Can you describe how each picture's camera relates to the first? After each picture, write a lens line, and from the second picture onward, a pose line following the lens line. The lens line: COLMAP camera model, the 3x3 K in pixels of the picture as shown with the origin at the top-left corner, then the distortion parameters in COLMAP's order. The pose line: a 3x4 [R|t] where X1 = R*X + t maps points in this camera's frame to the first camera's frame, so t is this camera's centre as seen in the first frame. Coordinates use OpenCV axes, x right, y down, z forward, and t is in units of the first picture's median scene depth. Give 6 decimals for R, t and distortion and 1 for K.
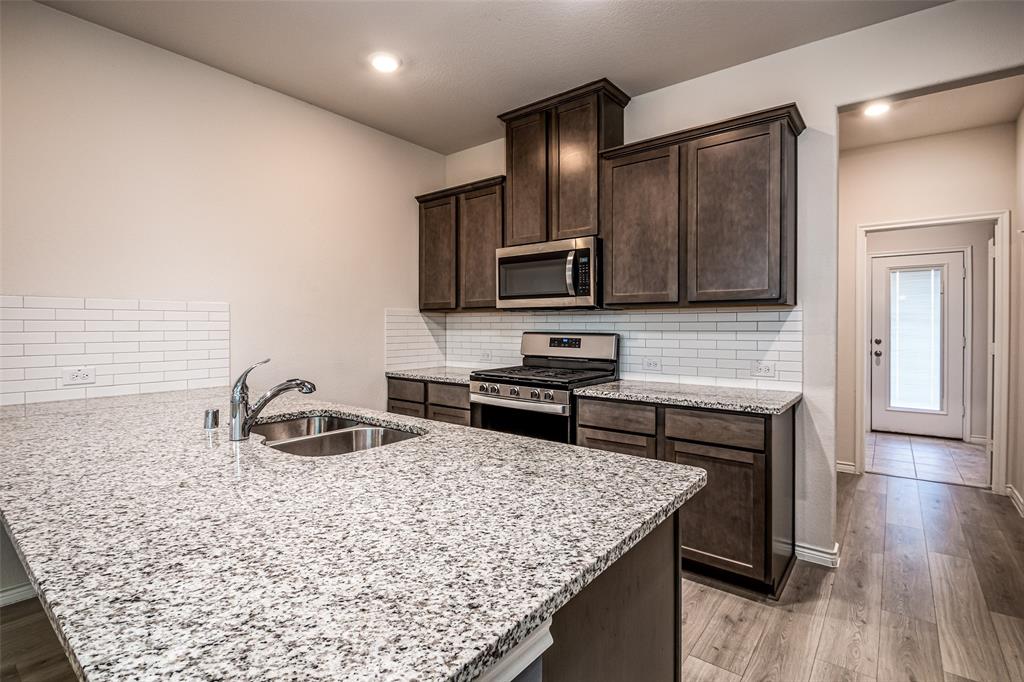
lens RADIAL K [[488.4, 0, 514.4], [0, 488.4, 335.9], [0, 0, 1]] dist [-0.014664, -0.000673]
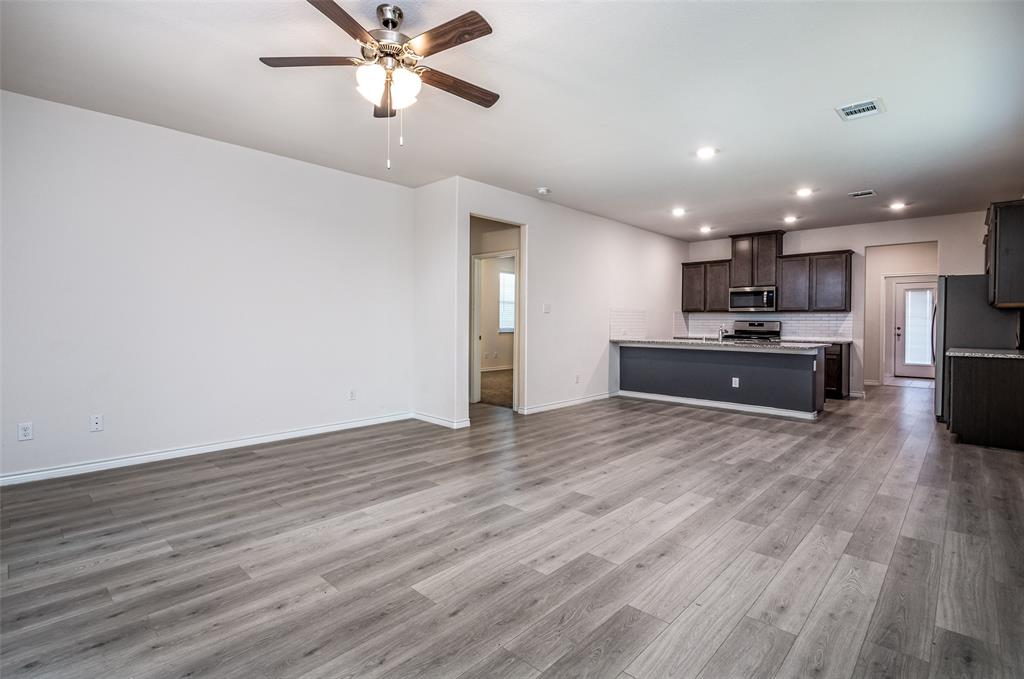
lens RADIAL K [[488.4, 0, 513.4], [0, 488.4, 334.0], [0, 0, 1]] dist [-0.014664, -0.000673]
pose [[0.996147, 0.007884, -0.087347, -0.924092], [-0.007210, 0.999942, 0.008027, 0.049305], [0.087405, -0.007366, 0.996146, -1.623537]]
